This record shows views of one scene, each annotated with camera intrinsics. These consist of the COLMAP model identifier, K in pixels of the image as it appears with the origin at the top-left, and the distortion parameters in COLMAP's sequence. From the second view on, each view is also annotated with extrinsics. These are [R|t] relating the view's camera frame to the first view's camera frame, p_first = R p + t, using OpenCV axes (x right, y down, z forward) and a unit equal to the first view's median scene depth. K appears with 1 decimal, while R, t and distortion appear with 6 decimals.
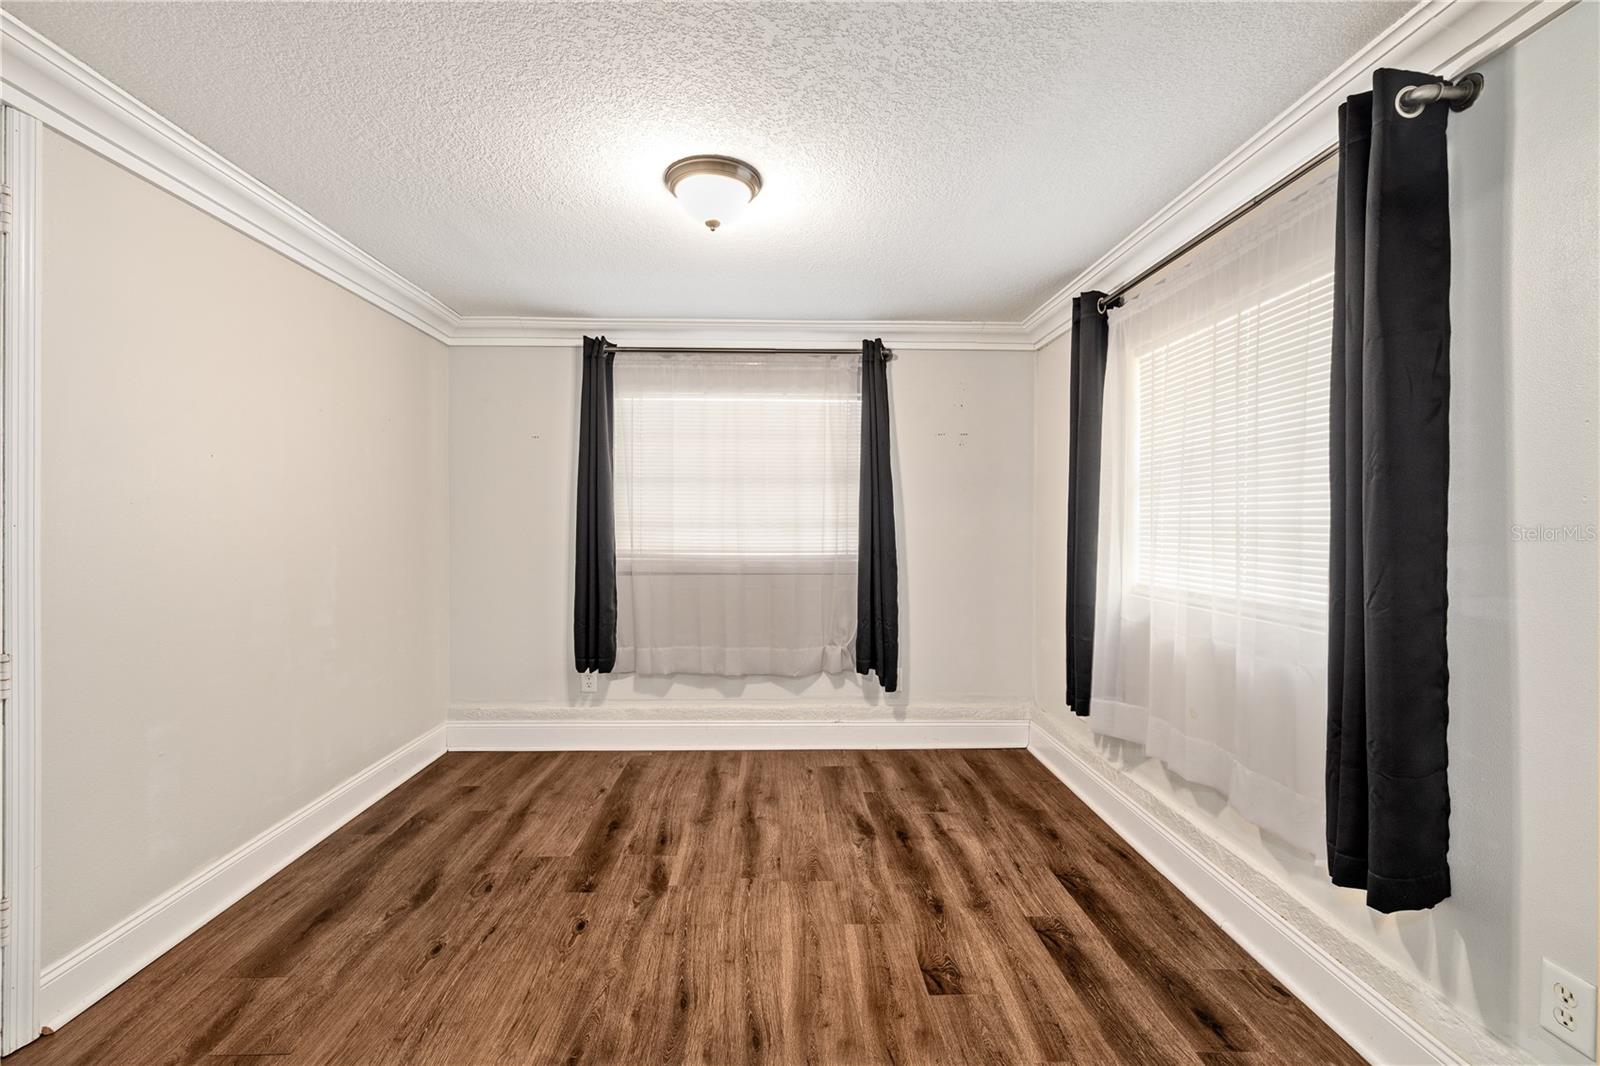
lens RADIAL K [[680.2, 0, 780.5], [0, 680.2, 529.6], [0, 0, 1]] dist [0.003340, 0.000089]
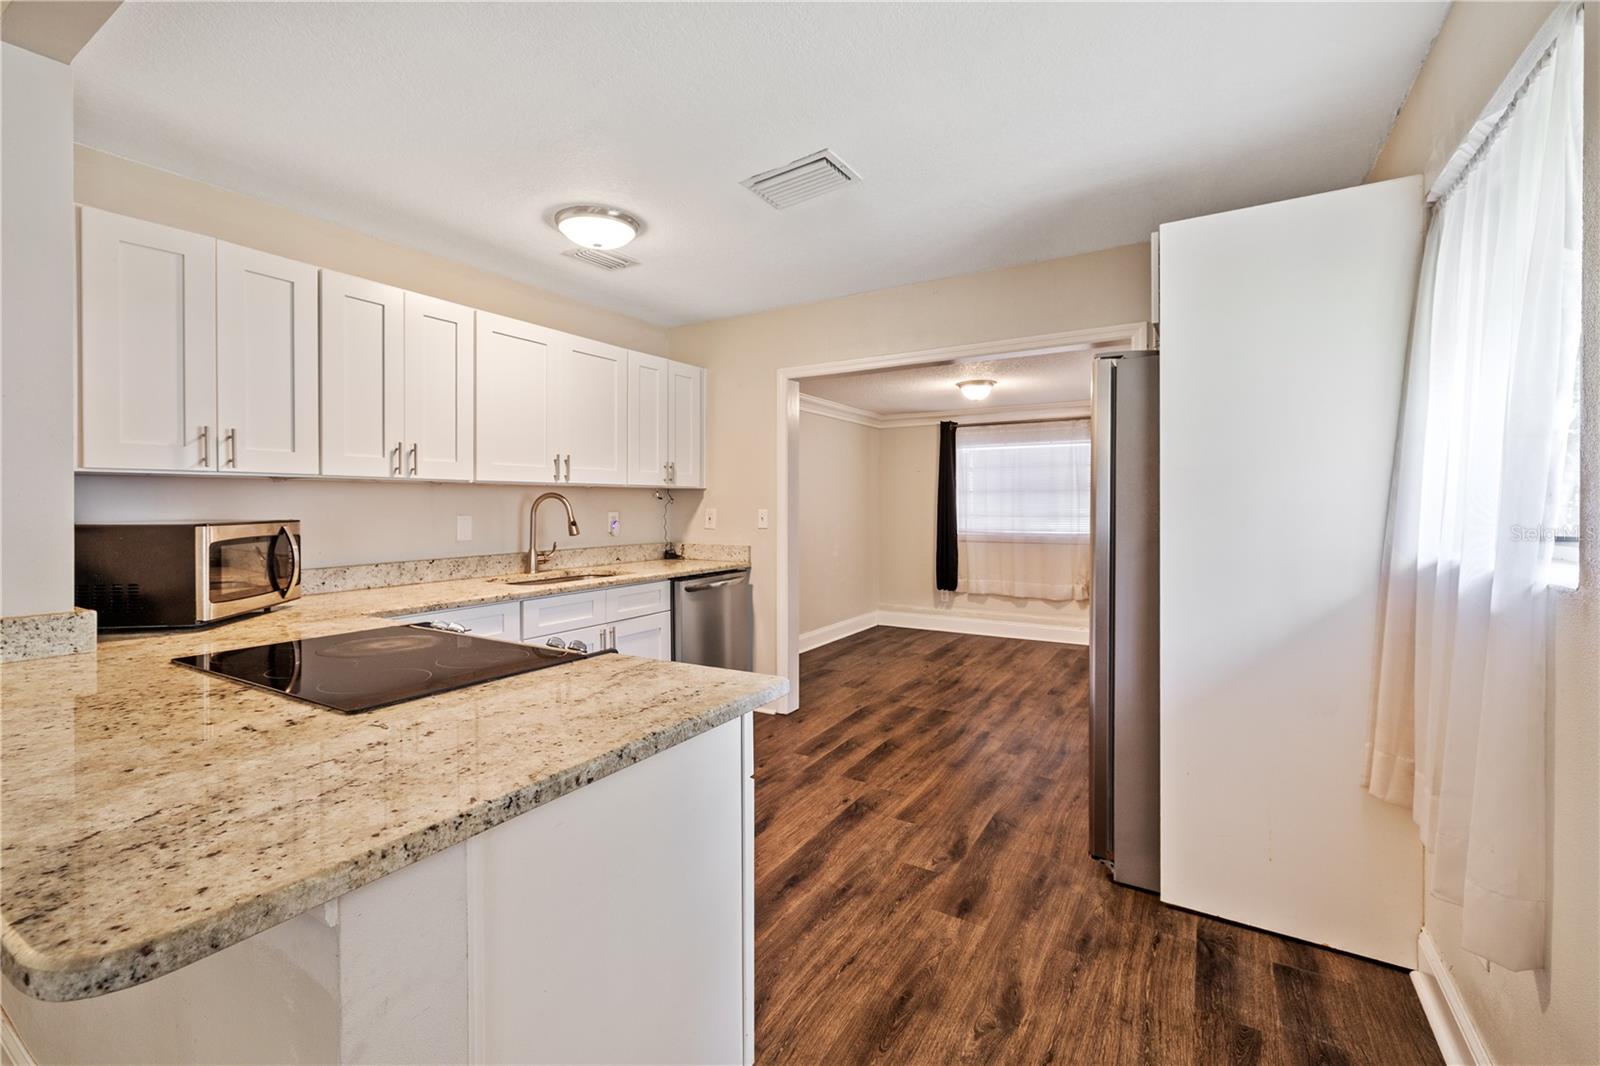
lens RADIAL K [[682.8, 0, 791.5], [0, 682.8, 507.0], [0, 0, 1]] dist [0.000055, 0.000041]
pose [[0.843206, -0.003835, -0.537578, 0.519867], [-0.000989, 0.999962, -0.008685, -0.018125], [0.537590, 0.007855, 0.843170, -1.147327]]
